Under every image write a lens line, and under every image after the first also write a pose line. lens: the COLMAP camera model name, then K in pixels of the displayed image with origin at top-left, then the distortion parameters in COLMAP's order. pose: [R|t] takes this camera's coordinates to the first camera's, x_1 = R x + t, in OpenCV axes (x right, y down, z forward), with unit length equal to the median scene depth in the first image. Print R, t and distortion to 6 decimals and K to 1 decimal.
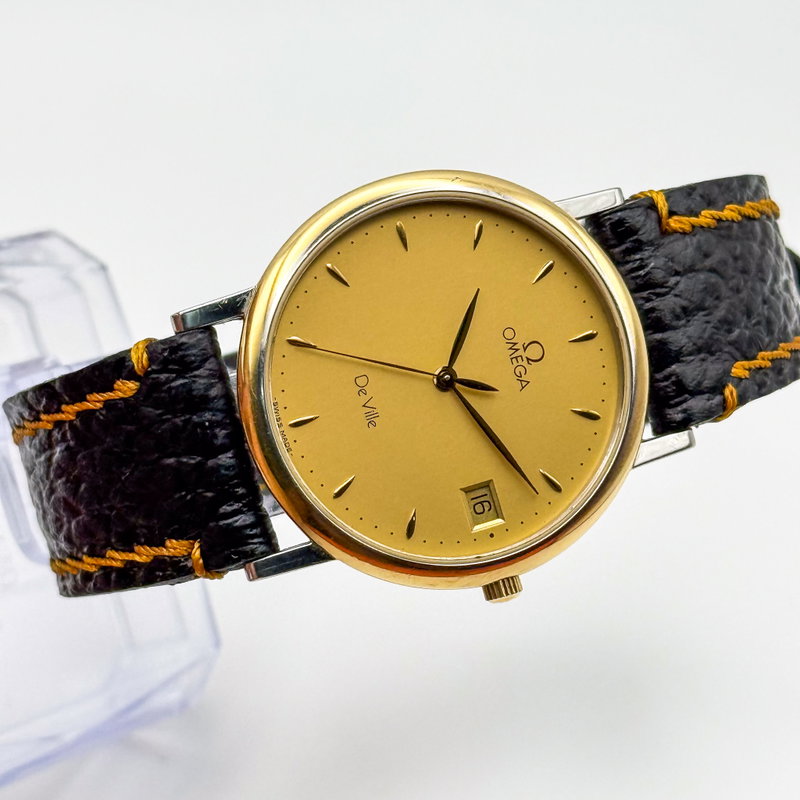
lens RADIAL K [[3026.6, 0, 336.8], [0, 3026.6, 401.0], [0, 0, 1]] dist [0.052841, -0.651051]
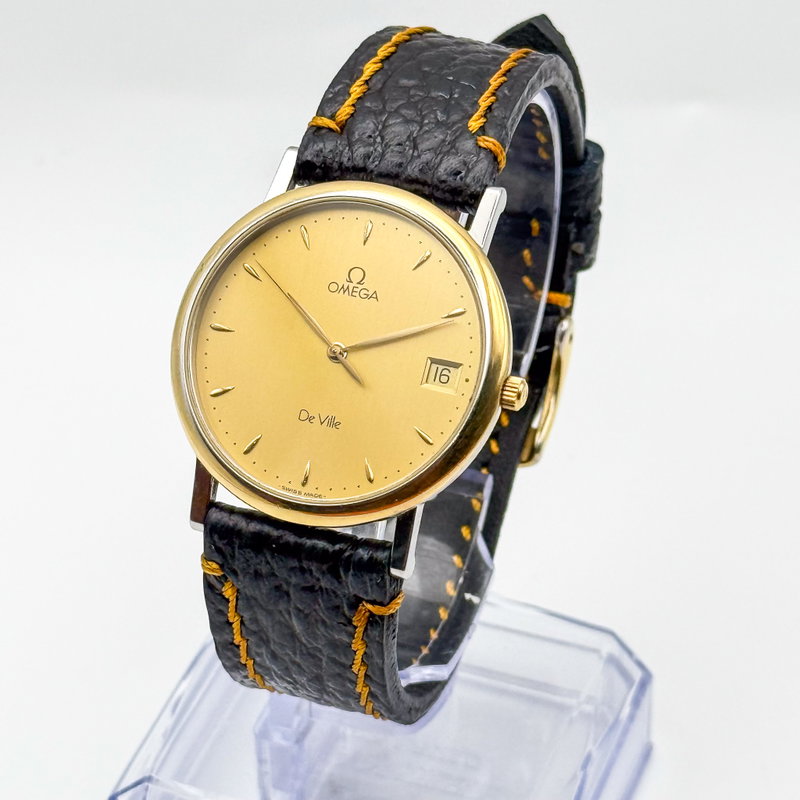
lens RADIAL K [[3026.6, 0, 336.8], [0, 3026.6, 401.0], [0, 0, 1]] dist [0.052841, -0.651051]
pose [[0.451798, -0.880195, -0.145377, 0.190787], [0.837975, 0.474612, -0.269336, 0.320148], [0.306066, -0.000137, 0.952010, -0.132803]]
